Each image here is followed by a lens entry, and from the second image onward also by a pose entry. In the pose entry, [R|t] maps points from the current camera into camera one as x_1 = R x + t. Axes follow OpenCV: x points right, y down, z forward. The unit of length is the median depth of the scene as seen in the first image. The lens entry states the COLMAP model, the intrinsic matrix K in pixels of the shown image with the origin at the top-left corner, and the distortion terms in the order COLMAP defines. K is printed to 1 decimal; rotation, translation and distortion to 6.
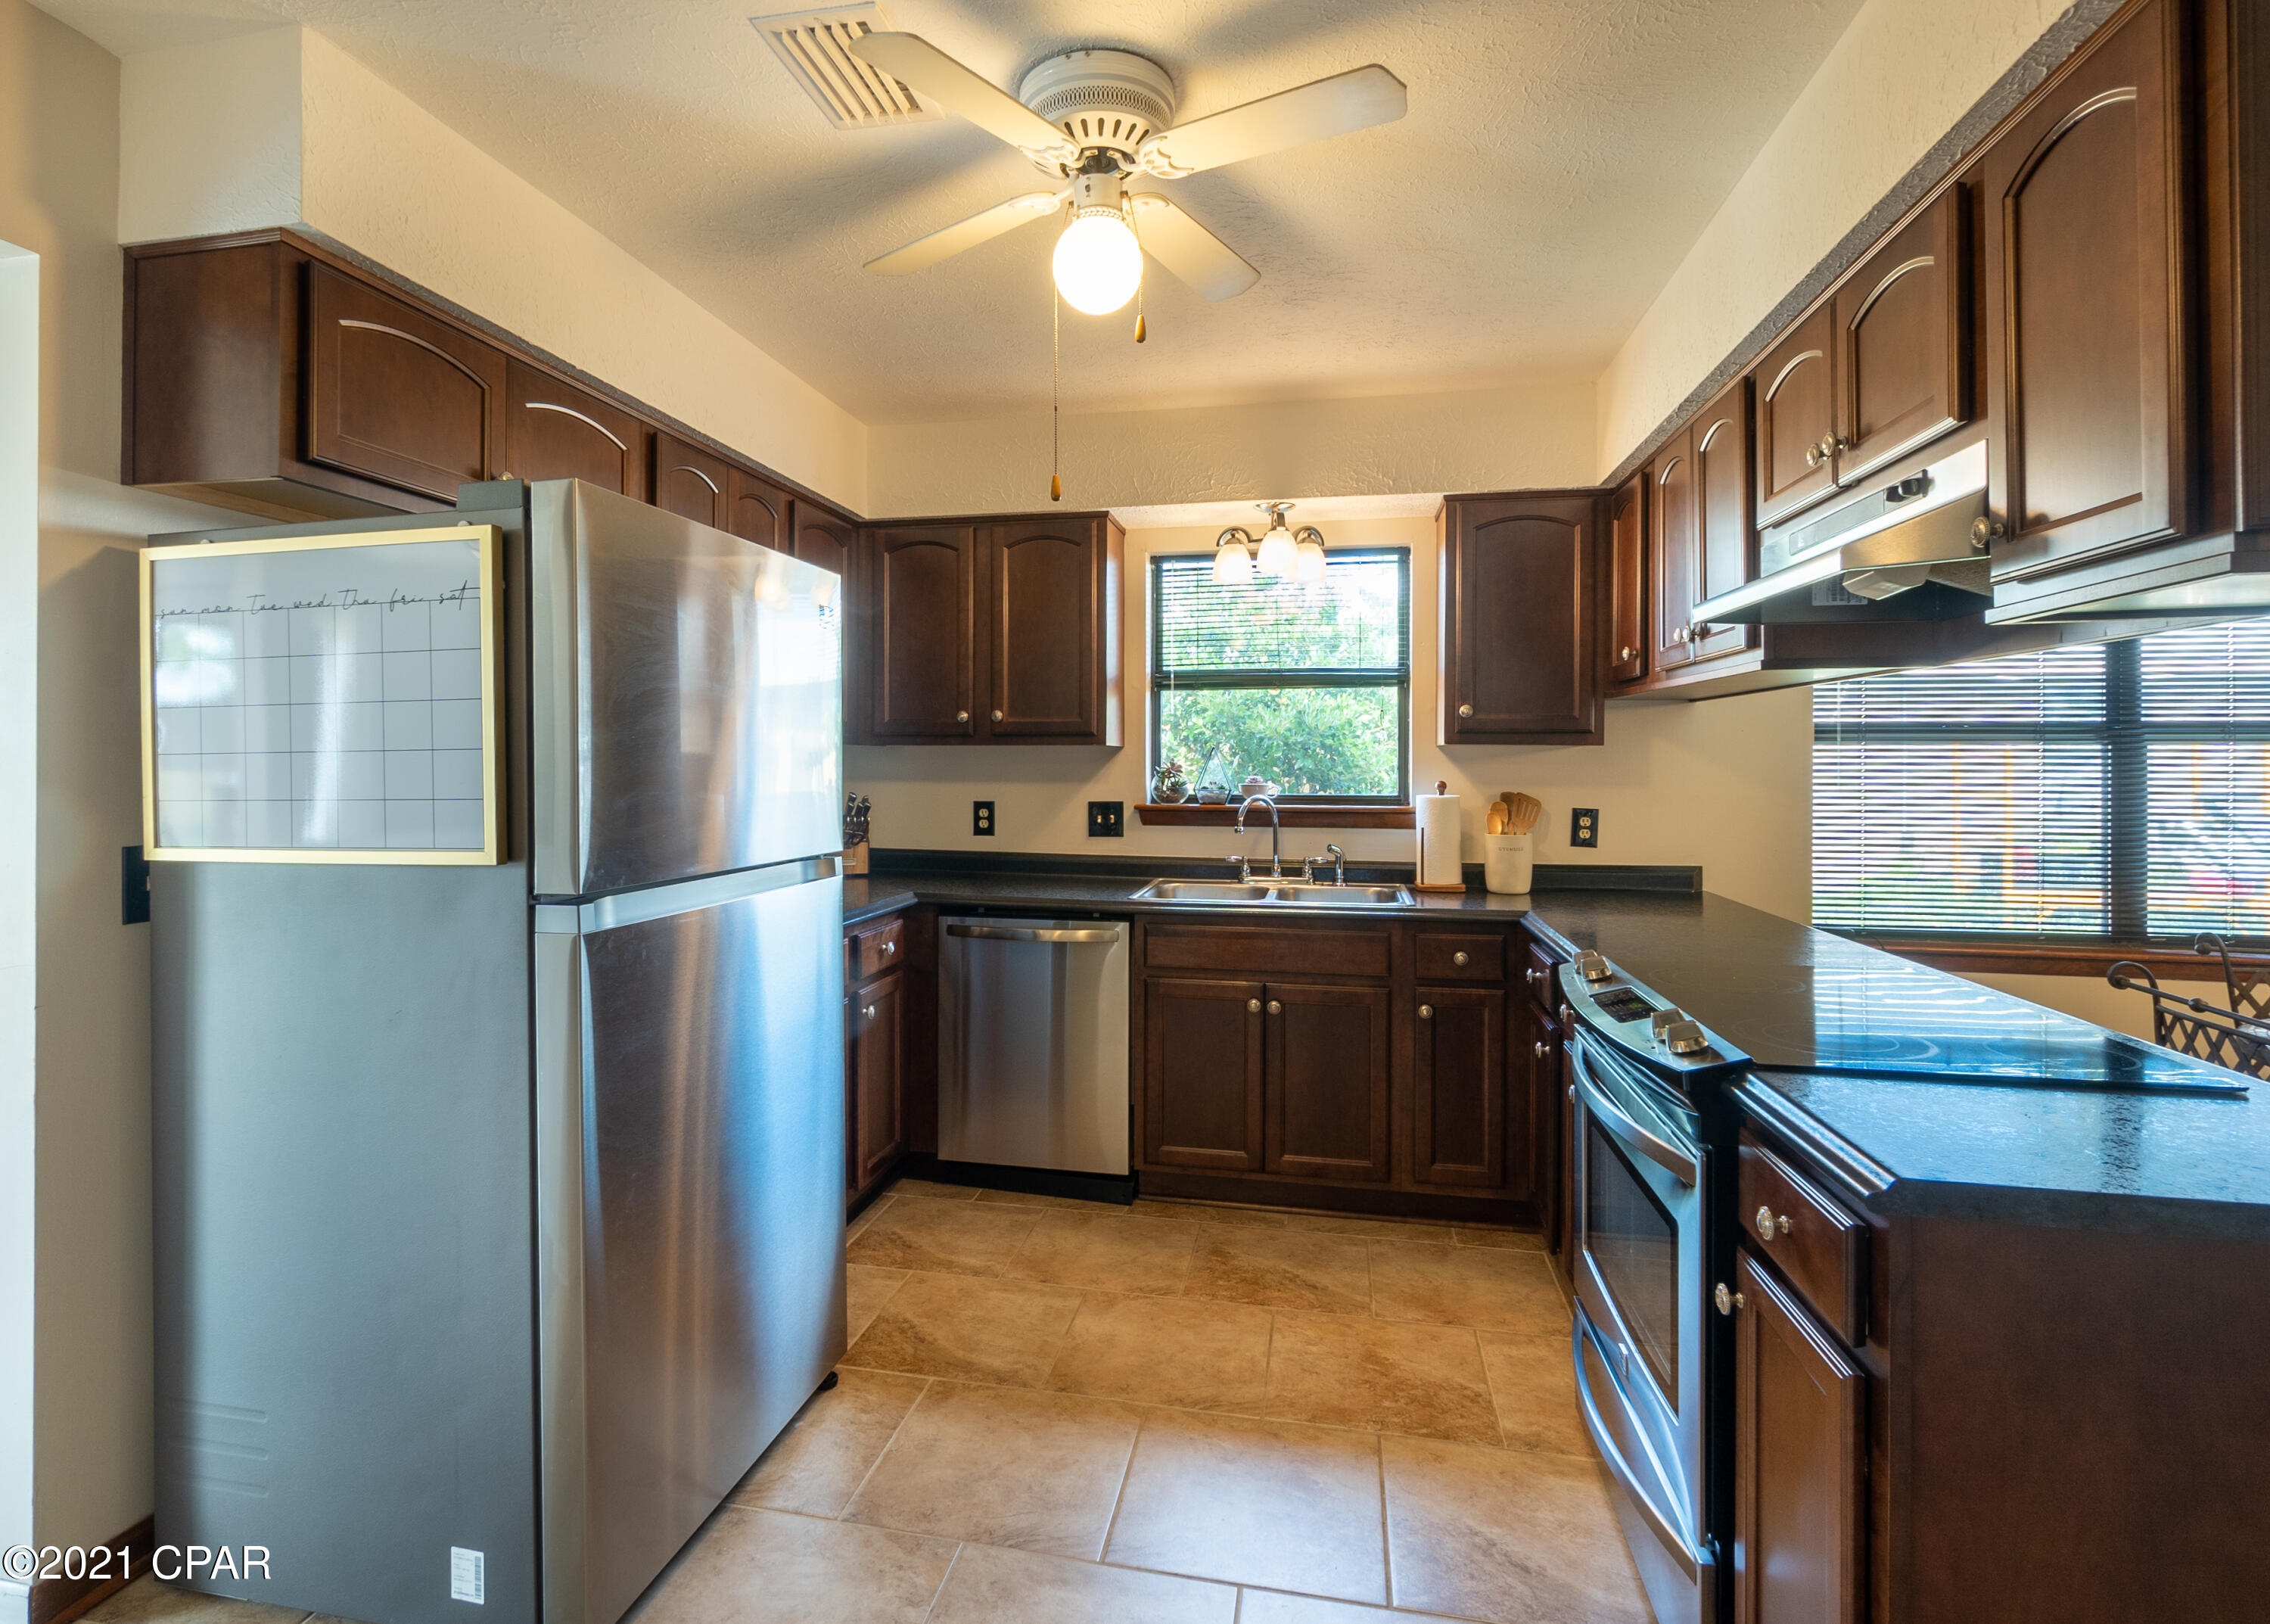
lens RADIAL K [[1103.7, 0, 1106.5], [0, 1103.7, 759.8], [0, 0, 1]] dist [-0.000705, -0.000480]
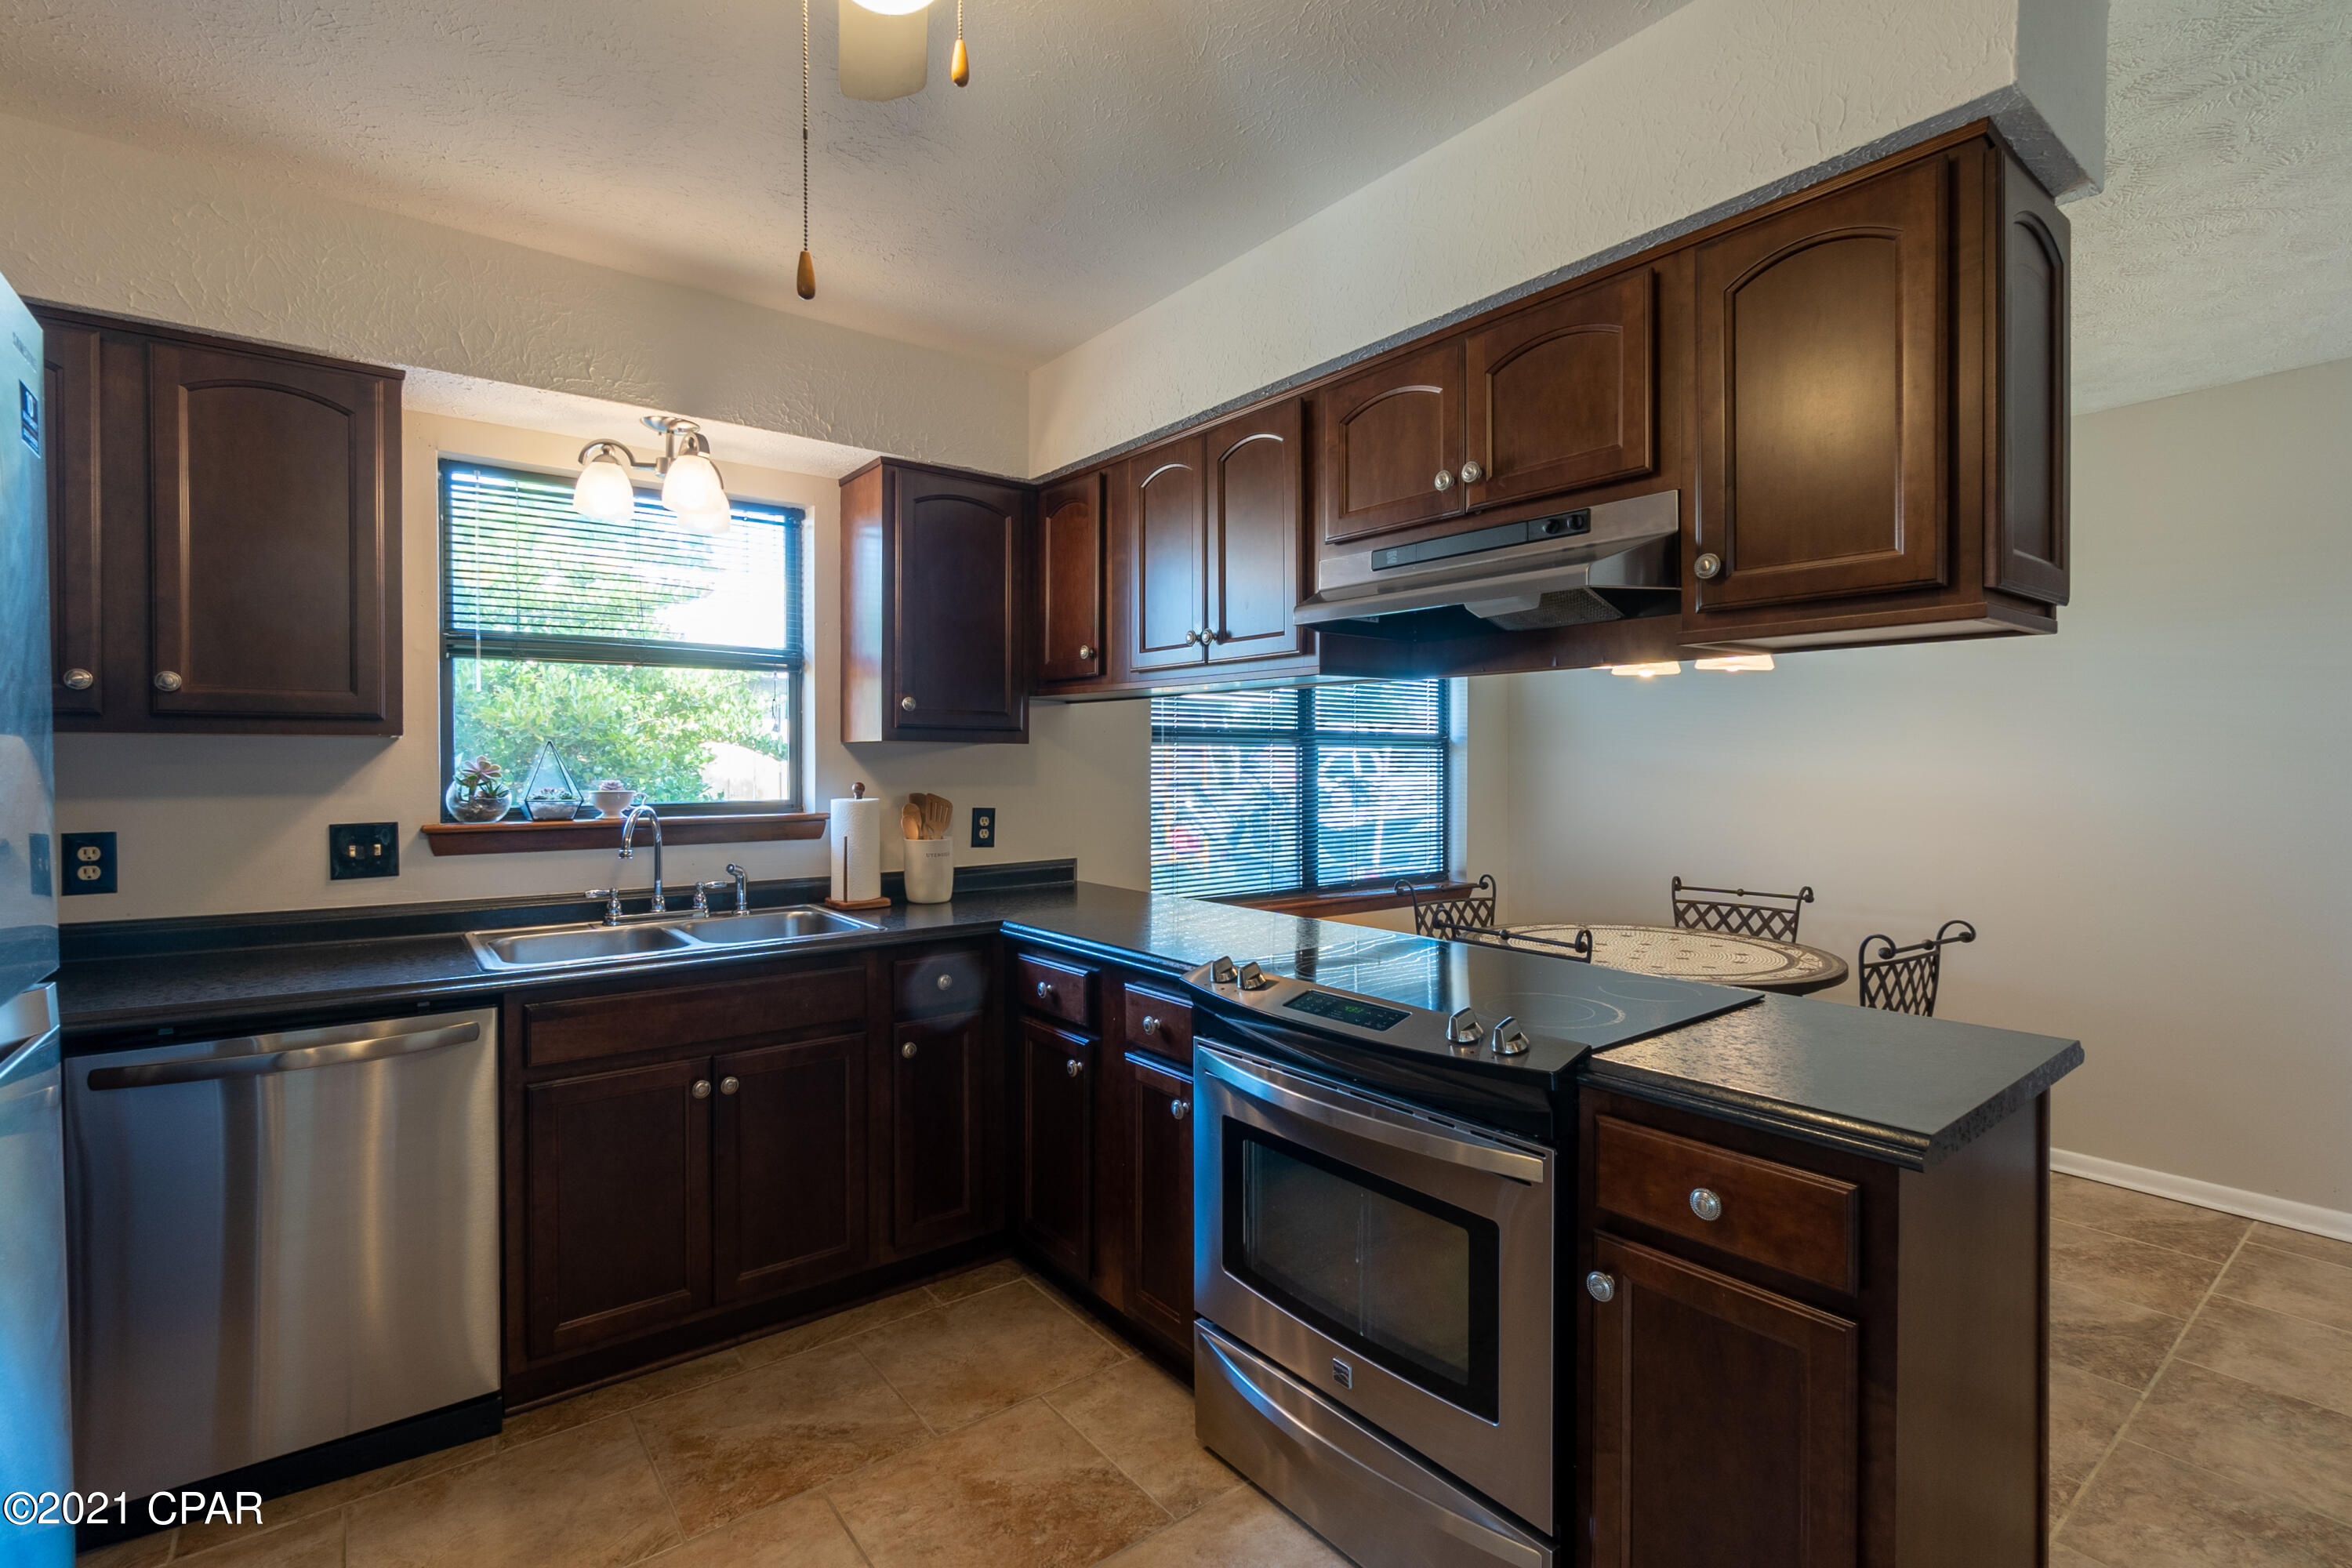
lens RADIAL K [[1065.3, 0, 1152.0], [0, 1065.3, 770.0], [0, 0, 1]] dist [-0.001471, 0.000022]
pose [[0.659901, -0.009280, 0.751295, -0.184254], [0.000580, 0.999930, 0.011842, -0.000621], [-0.751352, -0.007379, 0.659860, 0.272146]]
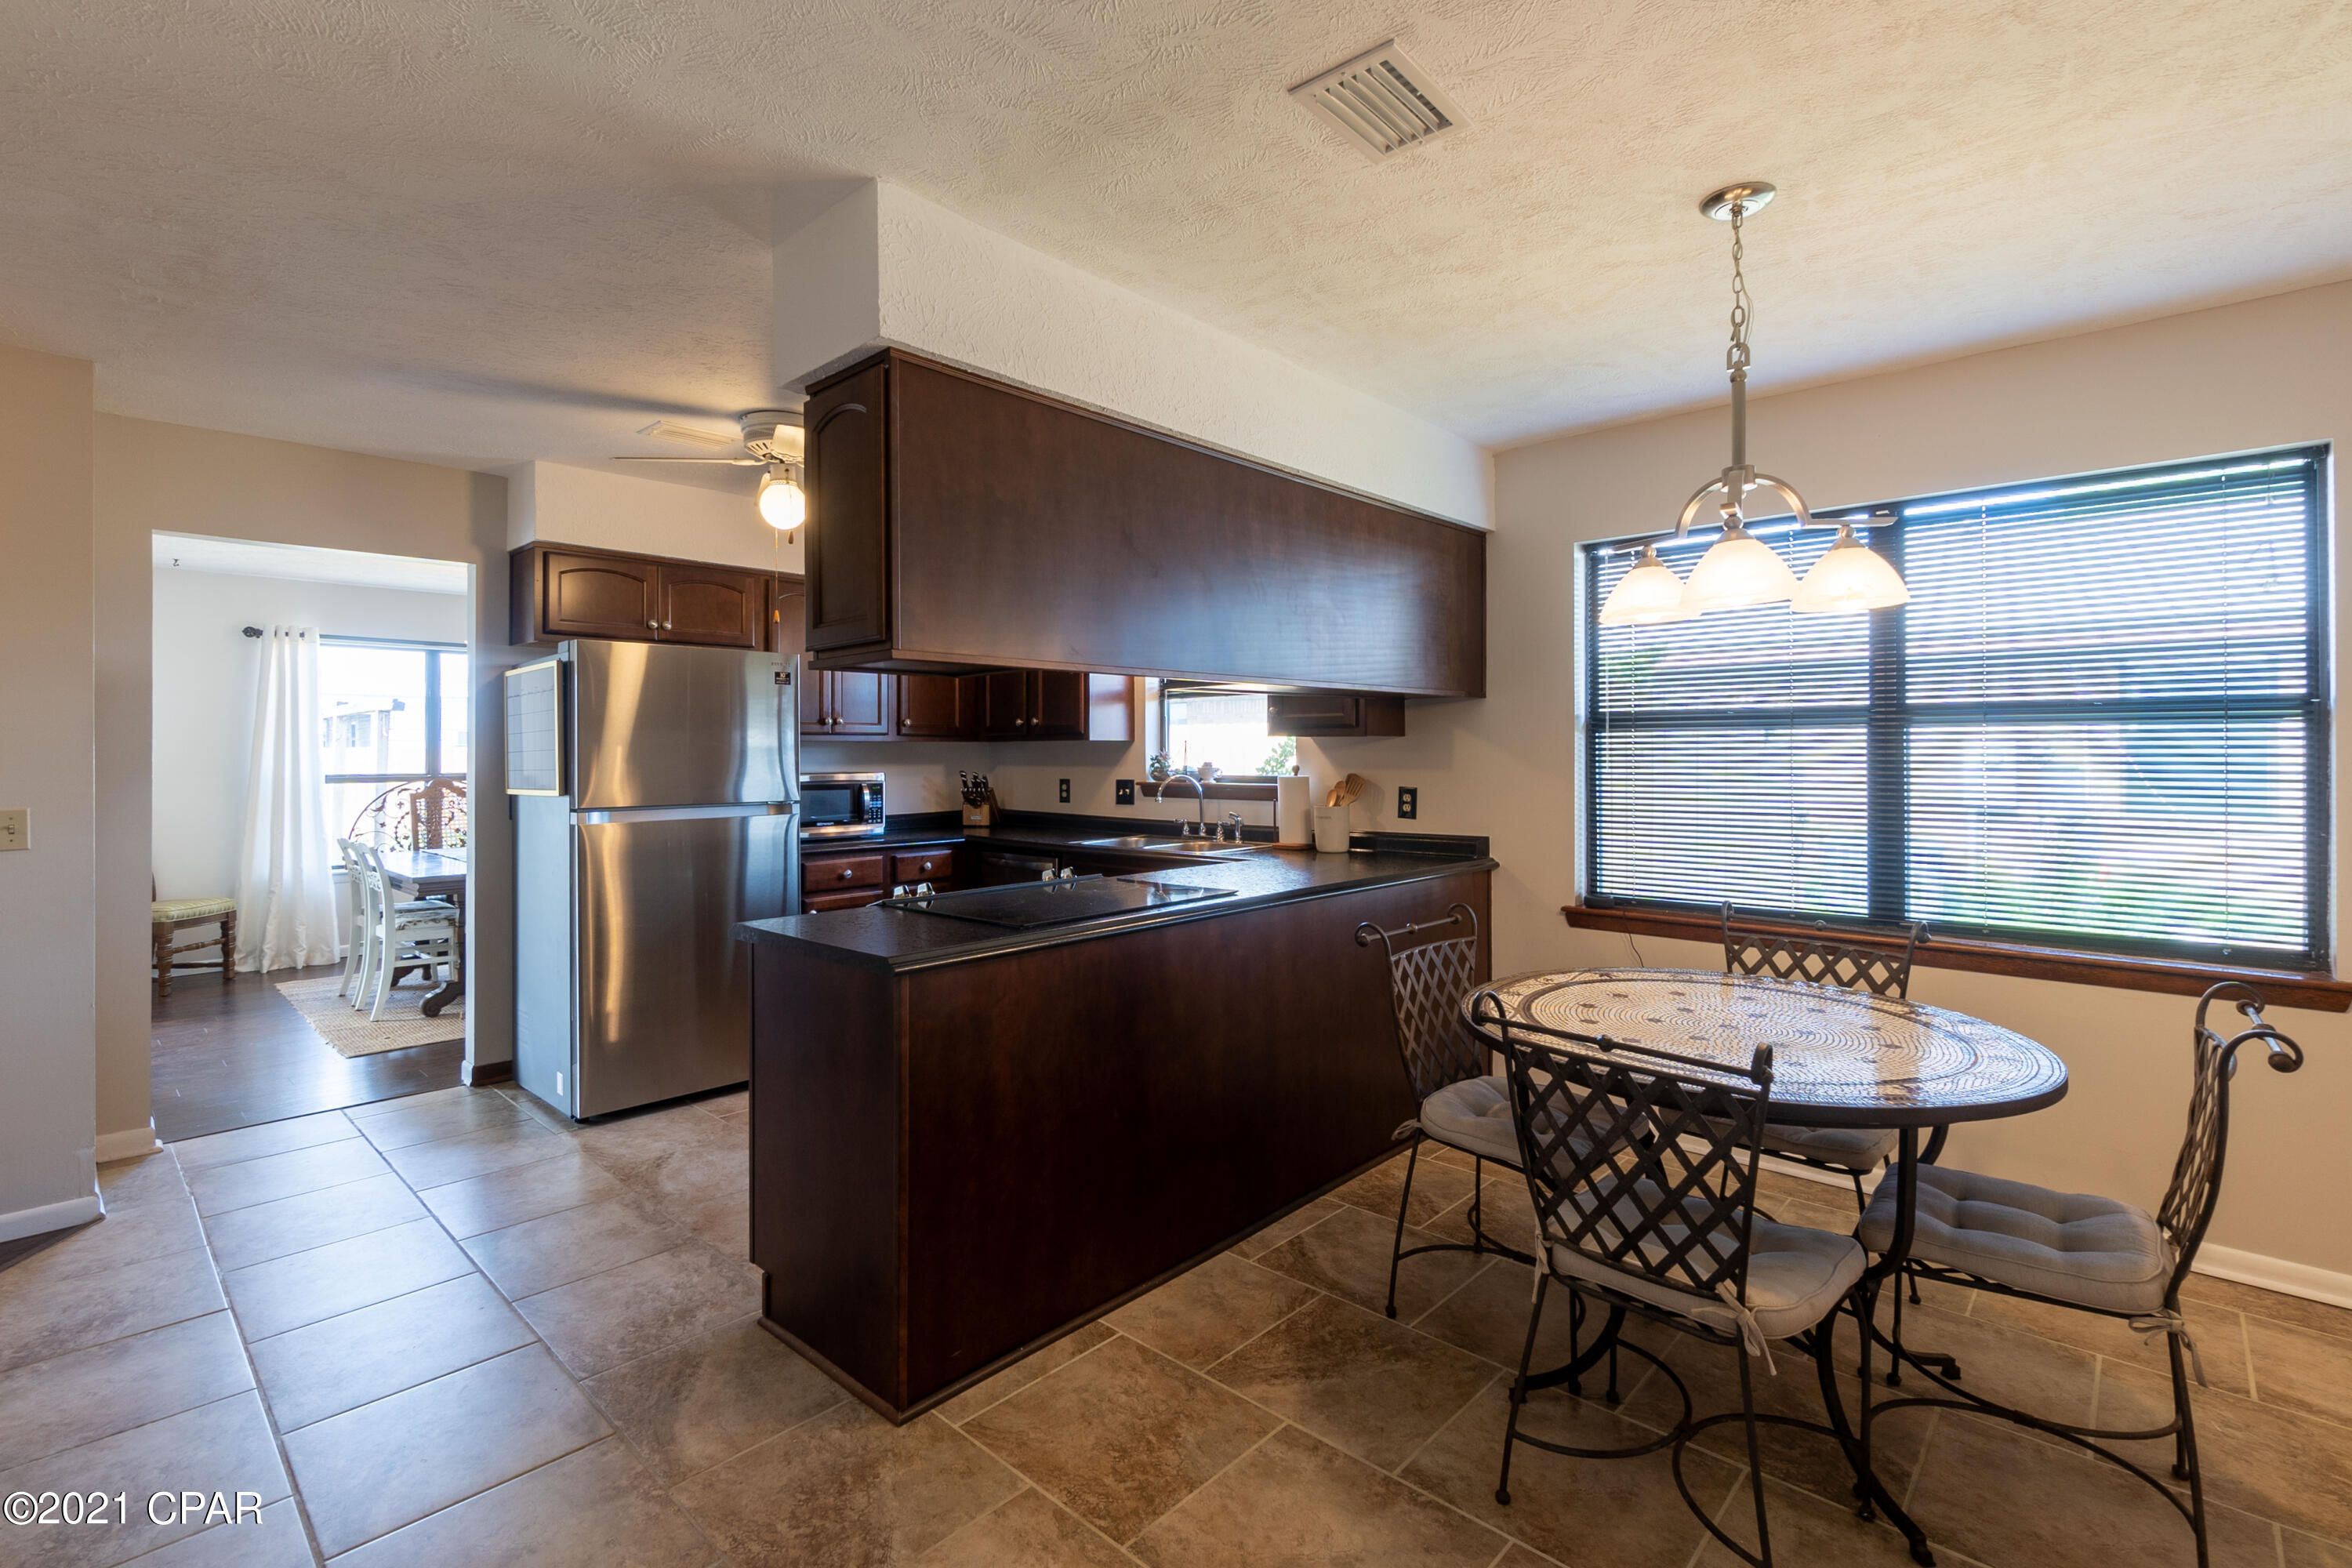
lens RADIAL K [[1076.3, 0, 1165.1], [0, 1076.3, 745.0], [0, 0, 1]] dist [-0.003578, -0.000597]
pose [[0.853521, -0.009660, -0.520969, 0.853953], [0.007487, 0.999952, -0.006276, 0.002765], [0.521005, 0.001456, 0.853553, -0.166688]]
